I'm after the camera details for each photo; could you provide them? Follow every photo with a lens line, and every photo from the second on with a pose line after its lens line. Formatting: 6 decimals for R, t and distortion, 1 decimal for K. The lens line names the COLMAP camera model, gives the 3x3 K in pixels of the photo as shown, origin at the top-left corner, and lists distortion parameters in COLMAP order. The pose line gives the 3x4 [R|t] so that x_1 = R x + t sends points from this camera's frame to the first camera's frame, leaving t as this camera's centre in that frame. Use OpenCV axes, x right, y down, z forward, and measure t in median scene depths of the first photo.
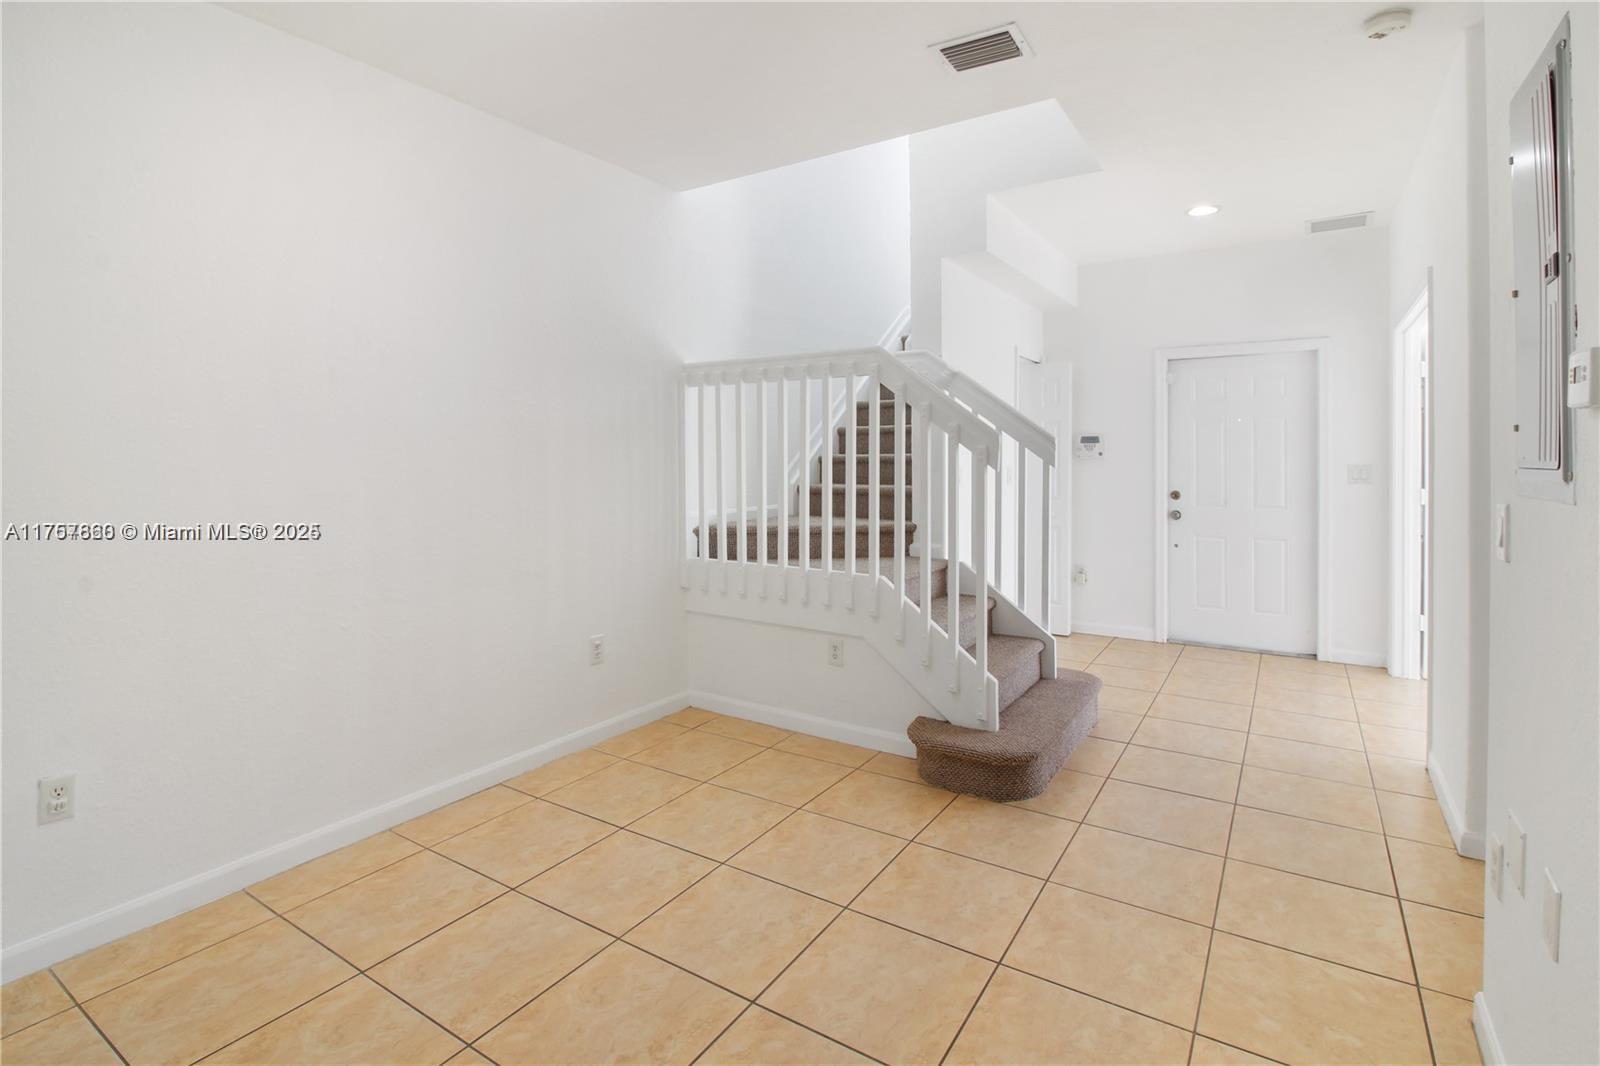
lens RADIAL K [[764.6, 0, 795.0], [0, 764.6, 471.0], [0, 0, 1]] dist [0.000567, -0.010793]
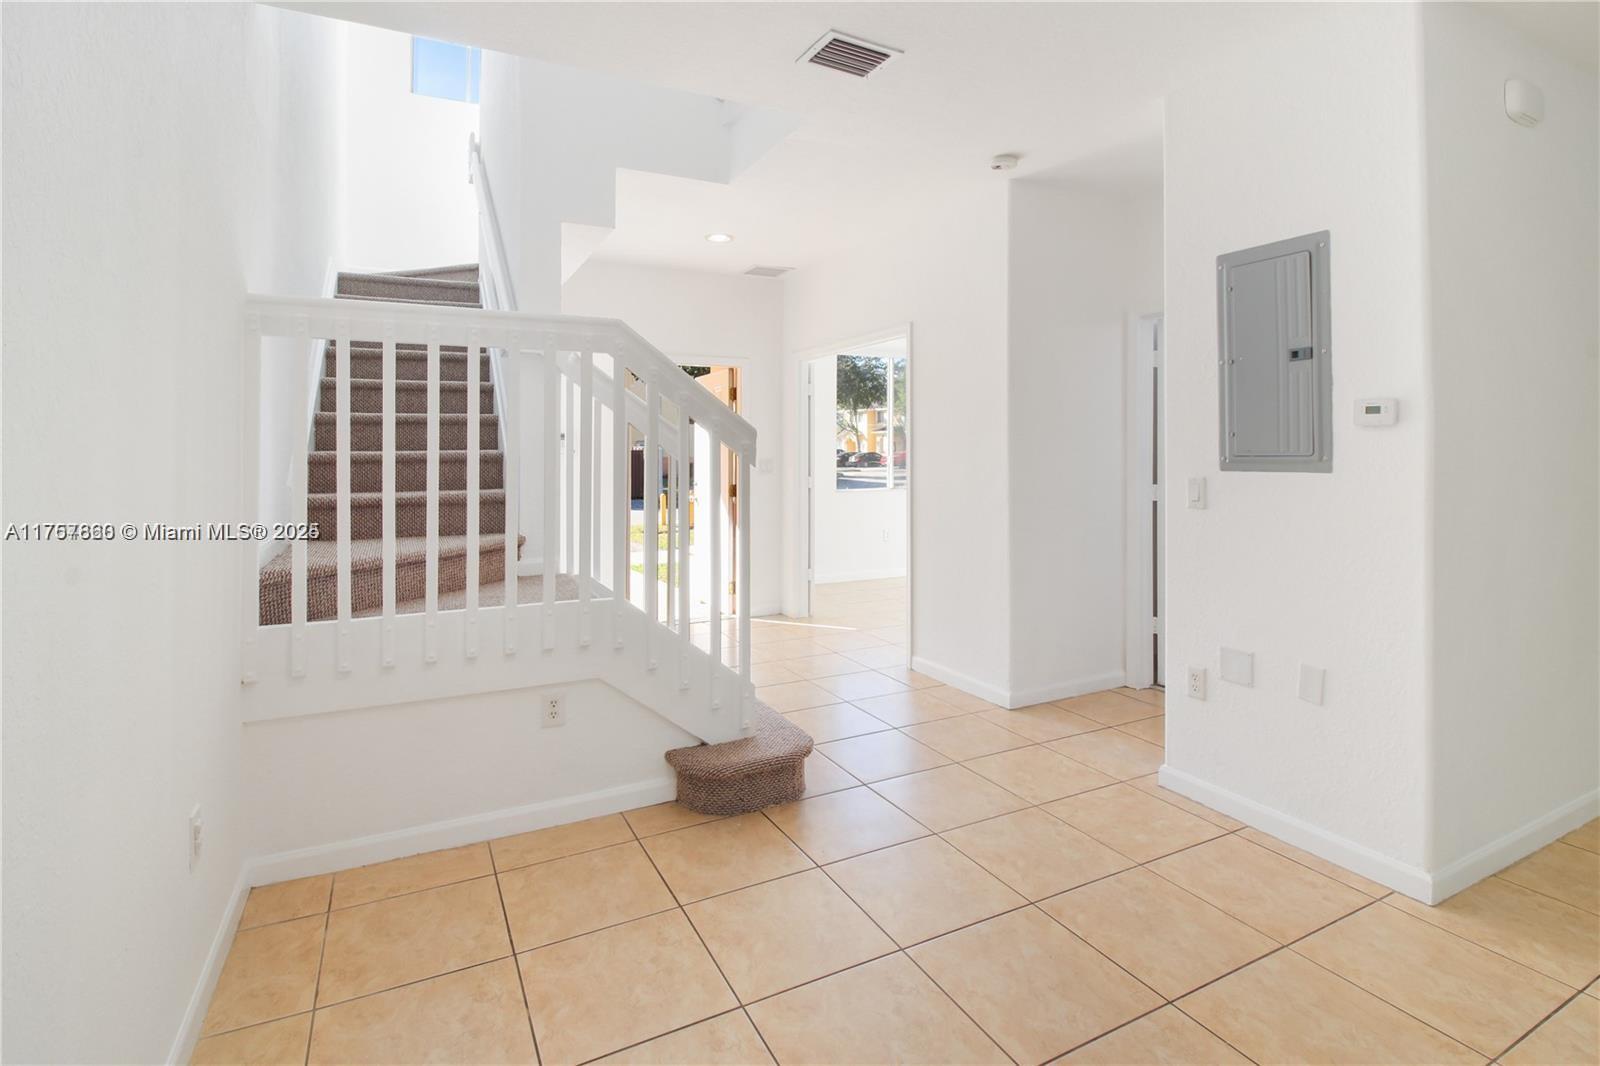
lens RADIAL K [[772.6, 0, 792.1], [0, 772.6, 459.1], [0, 0, 1]] dist [0.000393, -0.009643]
pose [[0.500013, -0.004479, 0.866006, -0.512925], [0.018685, 0.999810, -0.005617, -0.003789], [-0.865816, 0.018990, 0.500002, 0.420585]]
